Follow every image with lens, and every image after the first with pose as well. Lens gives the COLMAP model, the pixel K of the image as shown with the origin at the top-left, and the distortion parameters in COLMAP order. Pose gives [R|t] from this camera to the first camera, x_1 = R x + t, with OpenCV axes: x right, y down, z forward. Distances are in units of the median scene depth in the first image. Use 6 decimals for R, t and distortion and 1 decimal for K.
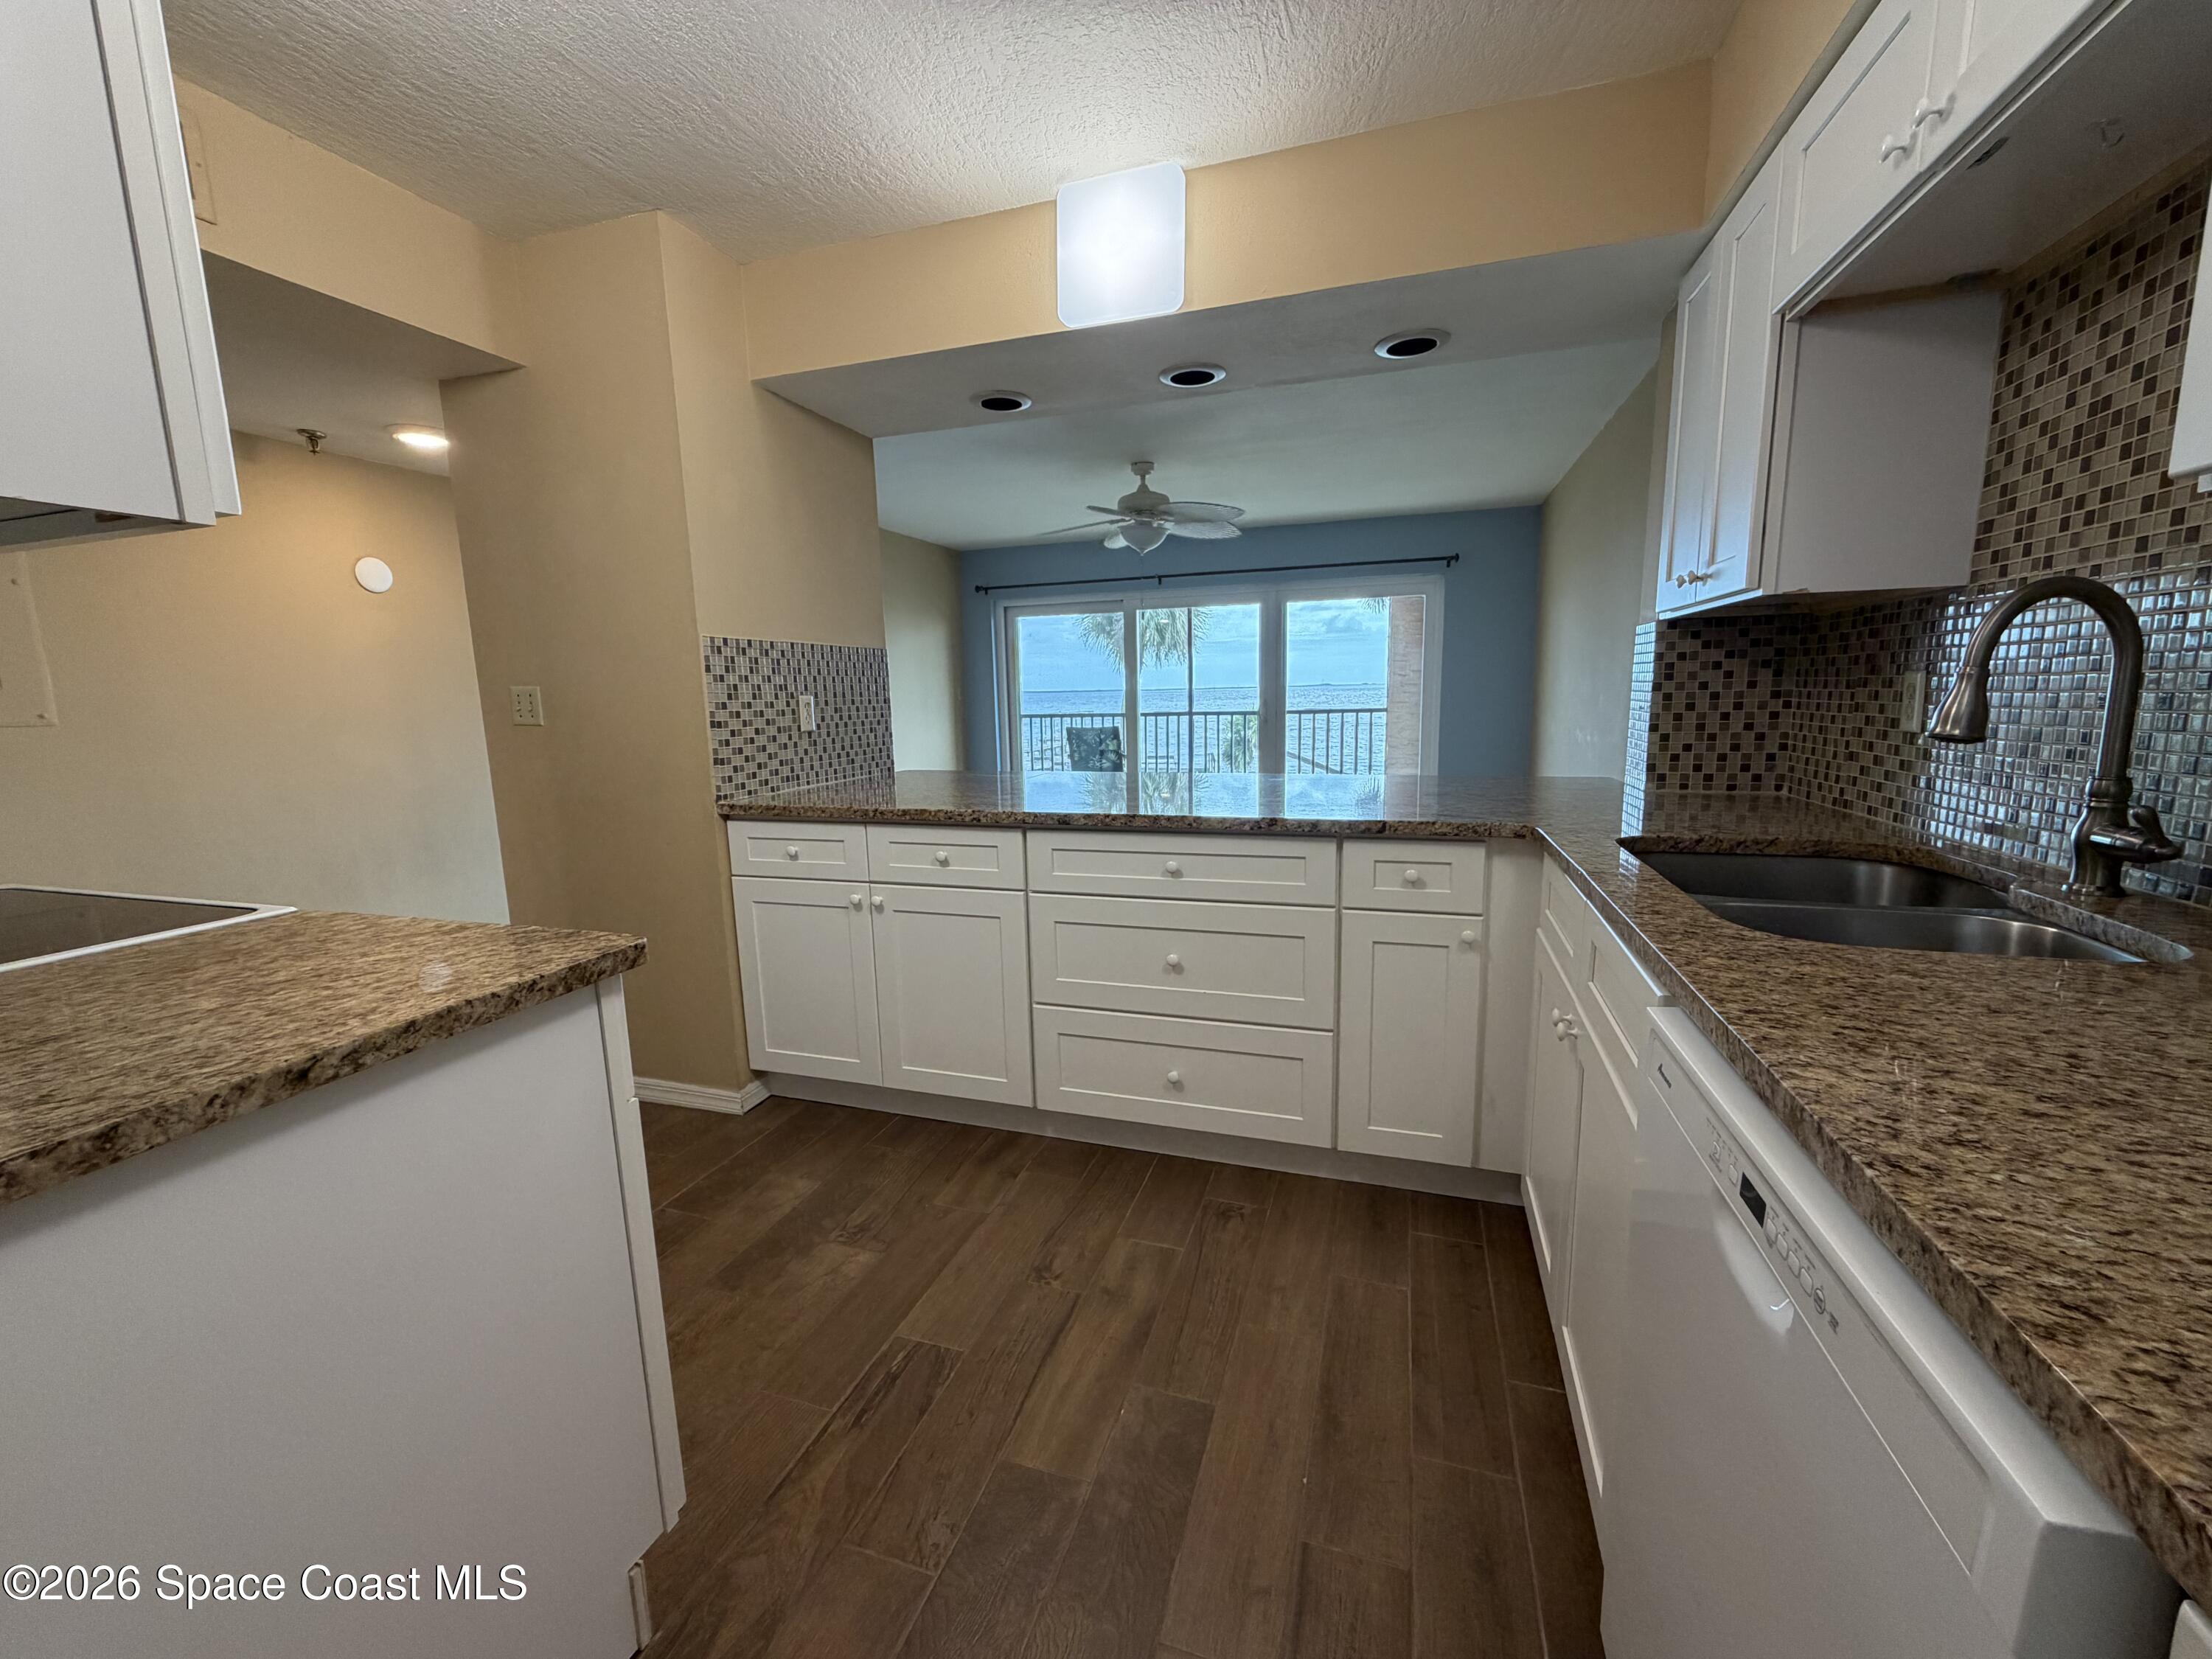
lens RADIAL K [[880.3, 0, 1100.9], [0, 880.3, 829.8], [0, 0, 1]] dist [-0.000421, 0.000525]
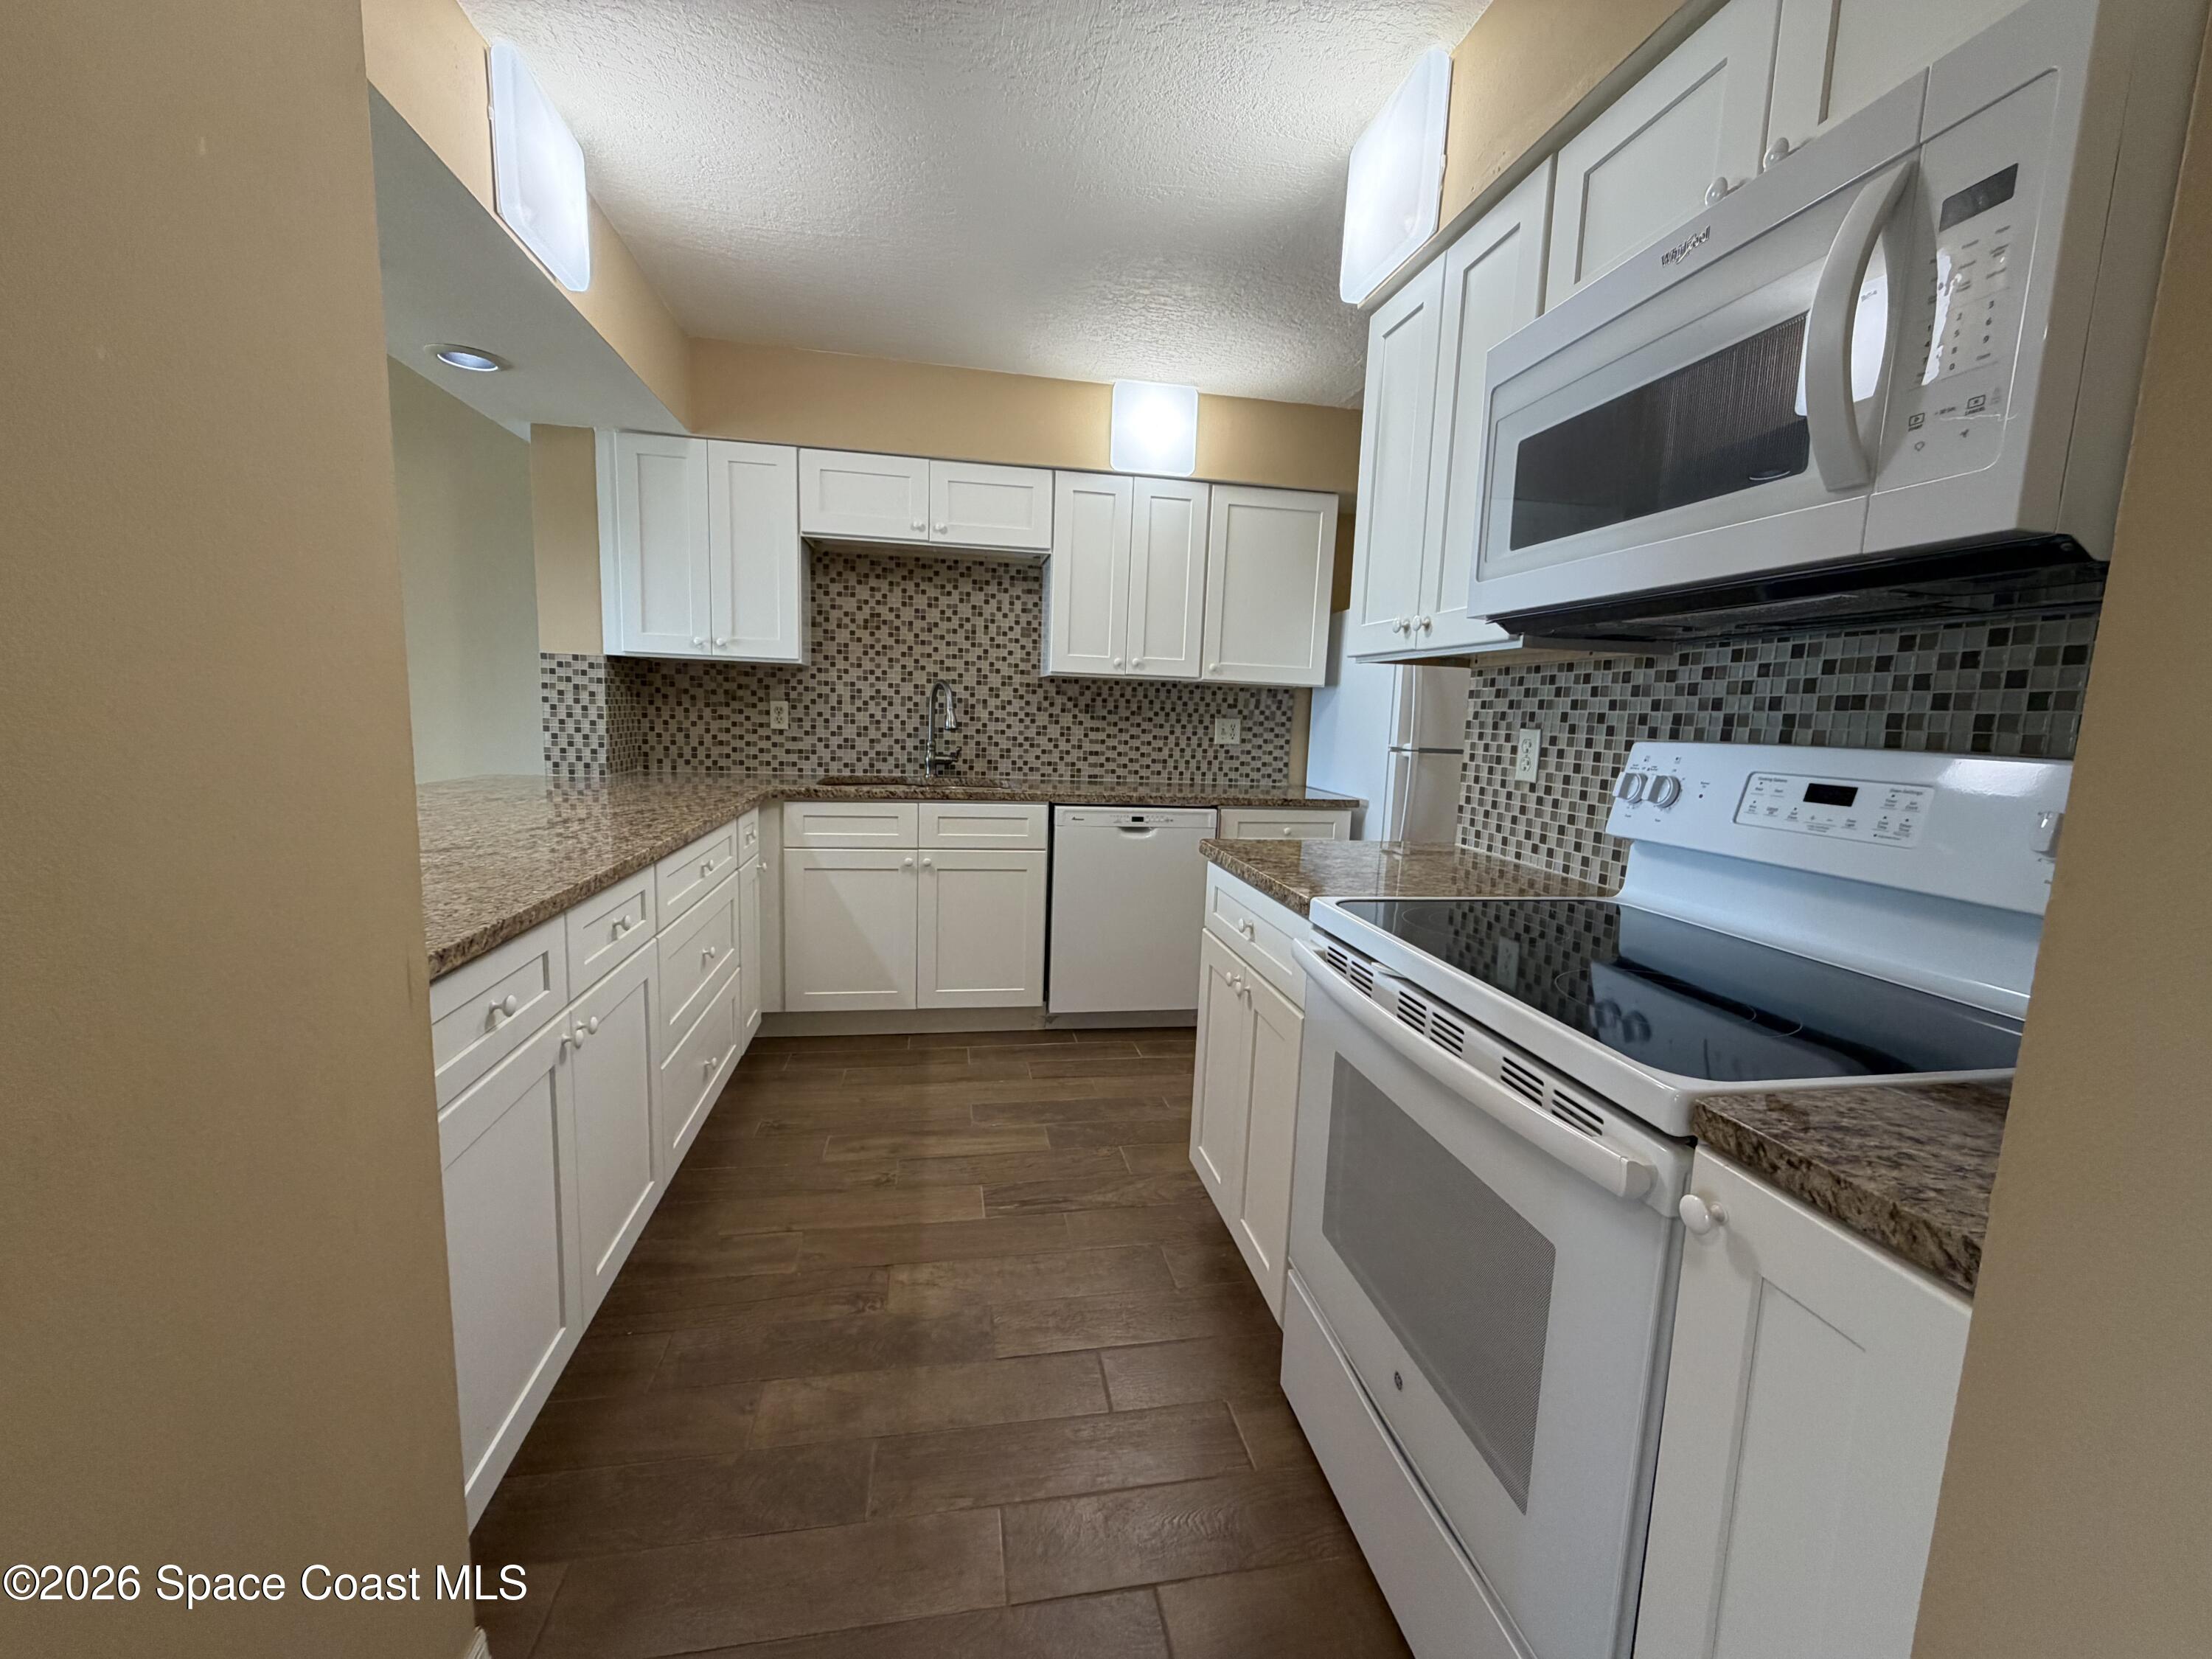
lens RADIAL K [[880.3, 0, 1100.9], [0, 880.3, 829.8], [0, 0, 1]] dist [-0.000421, 0.000525]
pose [[-0.481093, -0.113226, 0.869327, -0.795694], [0.112058, 0.975548, 0.189075, -0.110926], [-0.869478, 0.188378, -0.456642, 0.786393]]
